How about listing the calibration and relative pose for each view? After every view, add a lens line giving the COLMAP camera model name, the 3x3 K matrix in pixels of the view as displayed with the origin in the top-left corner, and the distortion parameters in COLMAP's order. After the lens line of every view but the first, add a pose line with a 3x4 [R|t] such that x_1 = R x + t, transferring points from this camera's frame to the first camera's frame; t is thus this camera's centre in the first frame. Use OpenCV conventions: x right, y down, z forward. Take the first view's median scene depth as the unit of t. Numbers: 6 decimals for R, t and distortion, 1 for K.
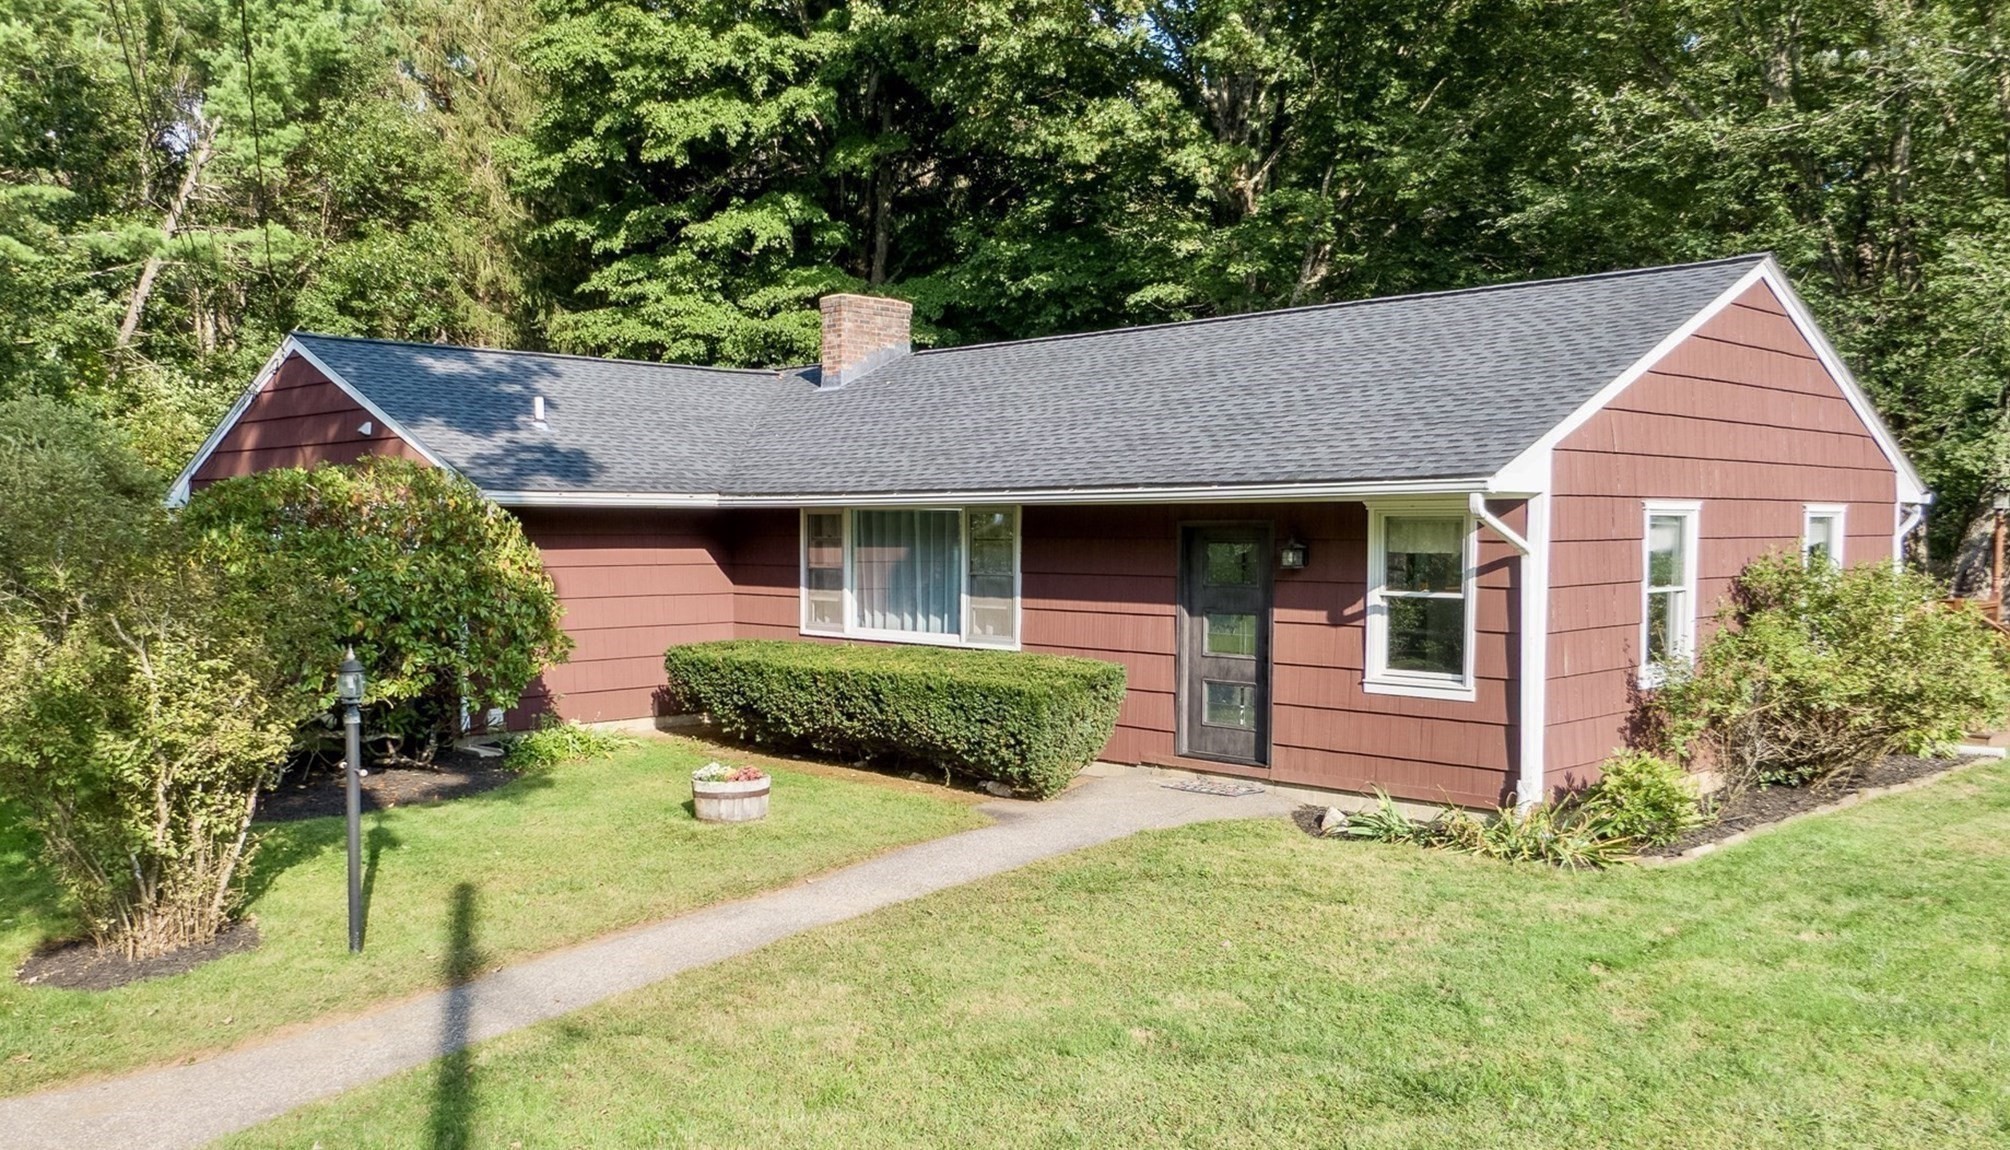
lens RADIAL K [[1622.2, 0, 961.0], [0, 1622.2, 590.8], [0, 0, 1]] dist [0.042184, -0.037643]
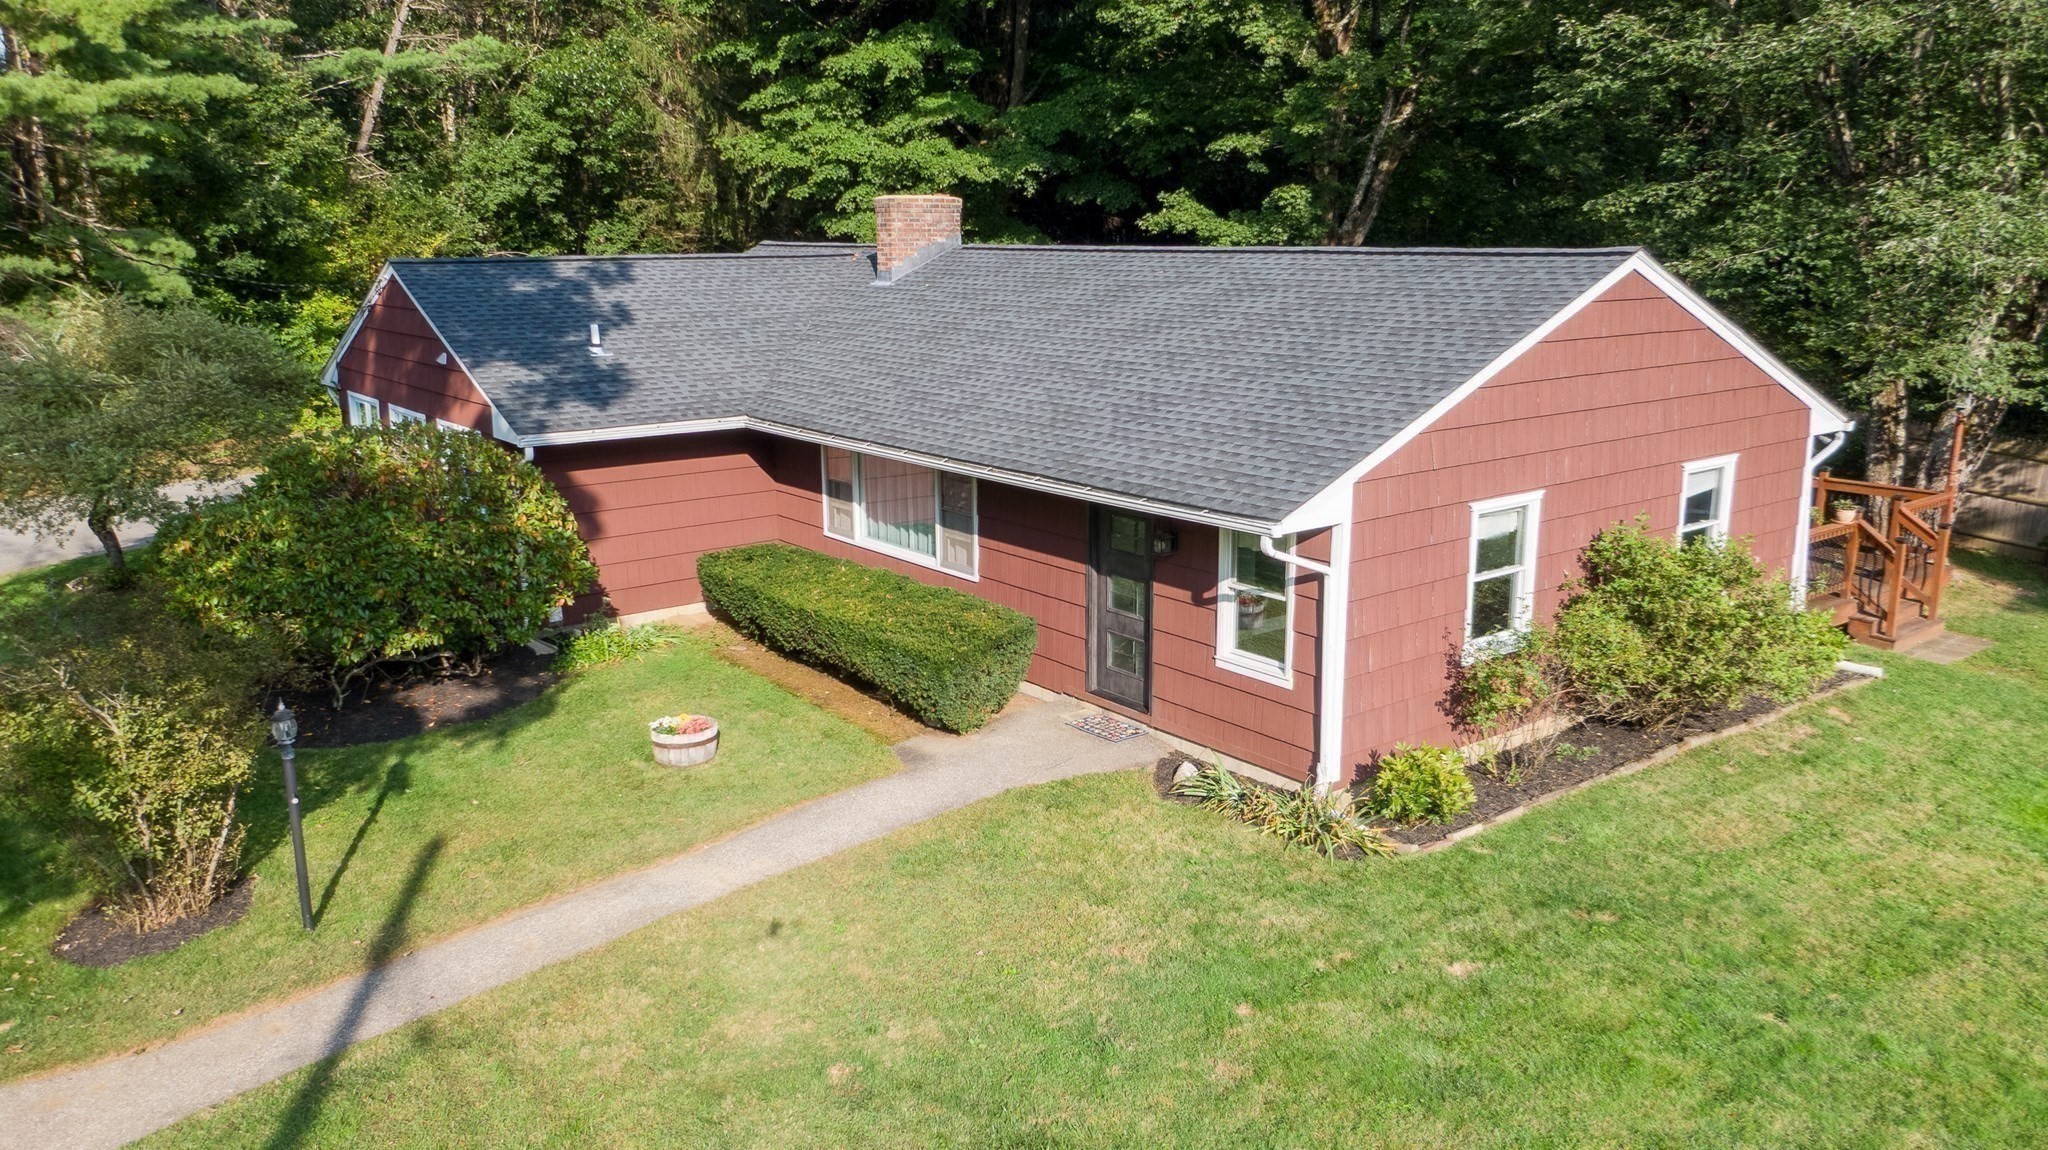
lens RADIAL K [[1475.9, 0, 1024.8], [0, 1475.9, 574.7], [0, 0, 1]] dist [0.045082, -0.013533]
pose [[0.995669, 0.014304, -0.091860, 0.194552], [0.001032, 0.986331, 0.164775, -0.164000], [0.092961, -0.164157, 0.982044, -0.032194]]
